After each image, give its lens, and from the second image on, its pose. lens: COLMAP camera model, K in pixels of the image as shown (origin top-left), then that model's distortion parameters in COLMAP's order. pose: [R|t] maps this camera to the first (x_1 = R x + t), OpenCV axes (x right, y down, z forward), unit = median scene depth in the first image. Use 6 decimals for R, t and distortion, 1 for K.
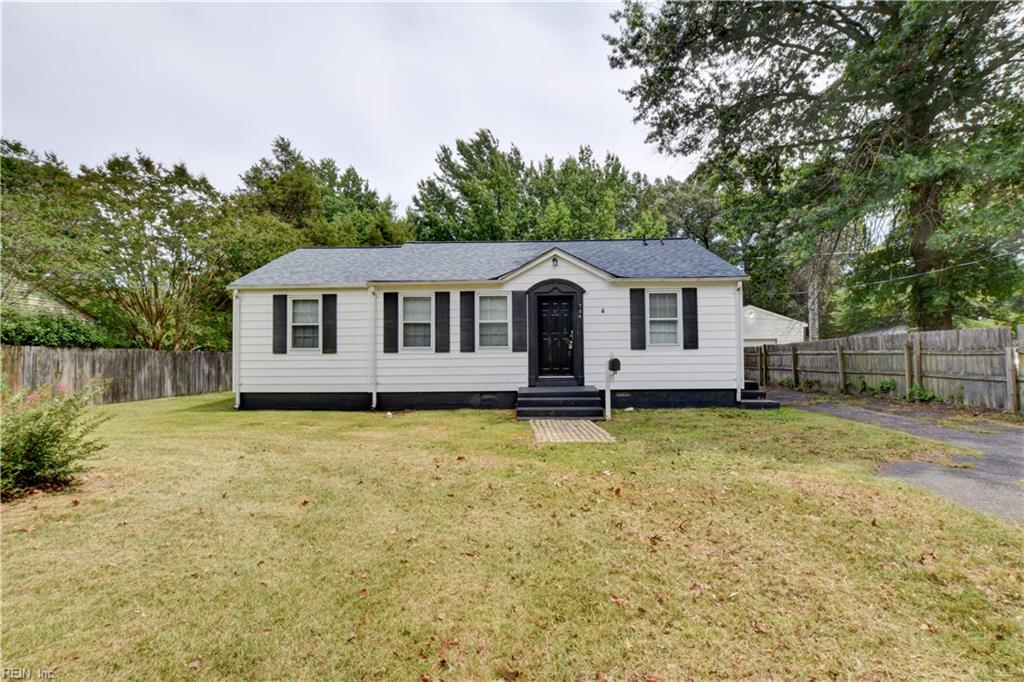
lens RADIAL K [[466.9, 0, 513.5], [0, 466.9, 343.6], [0, 0, 1]] dist [-0.041826, 0.009069]
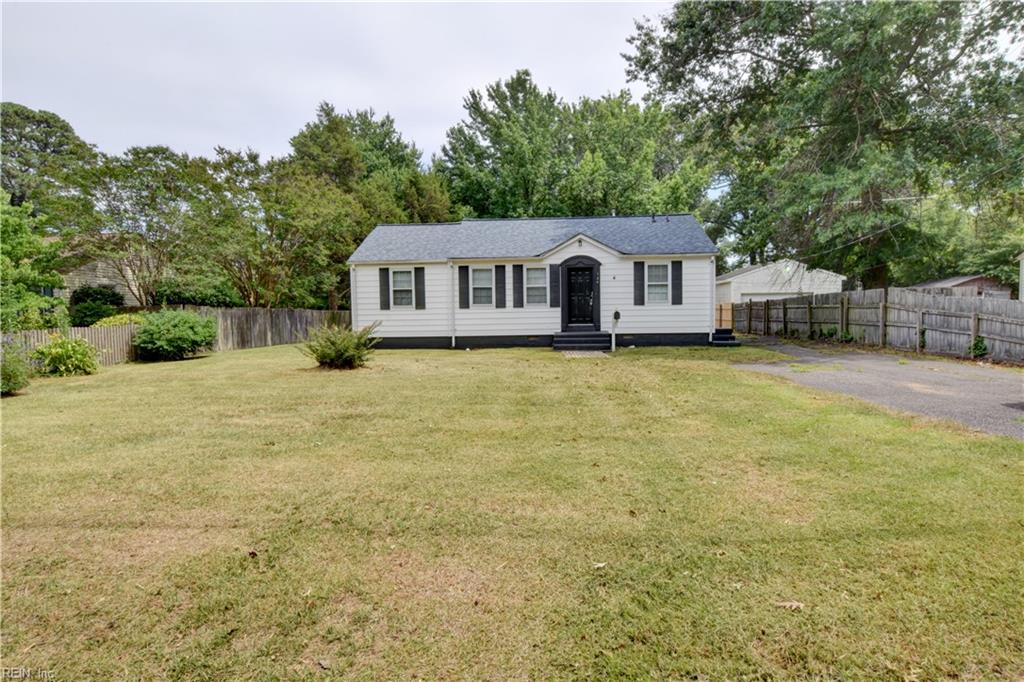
lens RADIAL K [[582.5, 0, 517.8], [0, 582.5, 342.4], [0, 0, 1]] dist [-0.013978, 0.001595]
pose [[0.998977, -0.003517, -0.045094, -0.020360], [0.007072, 0.996856, 0.078915, -0.016449], [0.044675, -0.079153, 0.995861, -0.767433]]
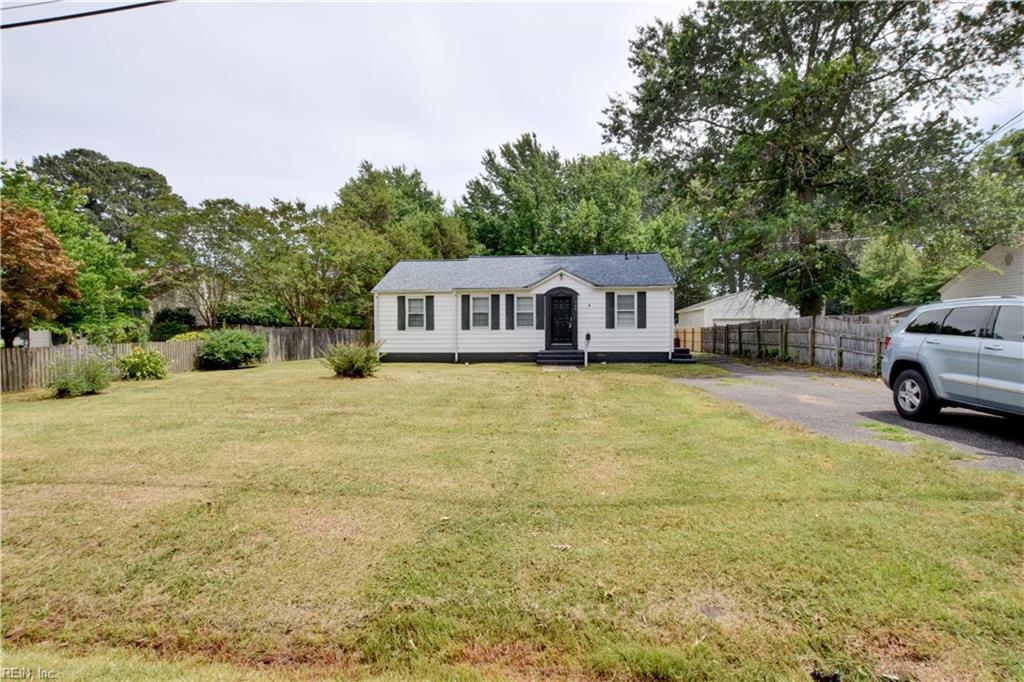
lens RADIAL K [[497.0, 0, 513.7], [0, 497.0, 341.2], [0, 0, 1]] dist [-0.024387, 0.002994]
pose [[0.996020, 0.005124, -0.088988, 0.077642], [-0.001142, 0.998998, 0.044743, -0.020412], [0.089128, -0.044463, 0.995027, -0.815320]]
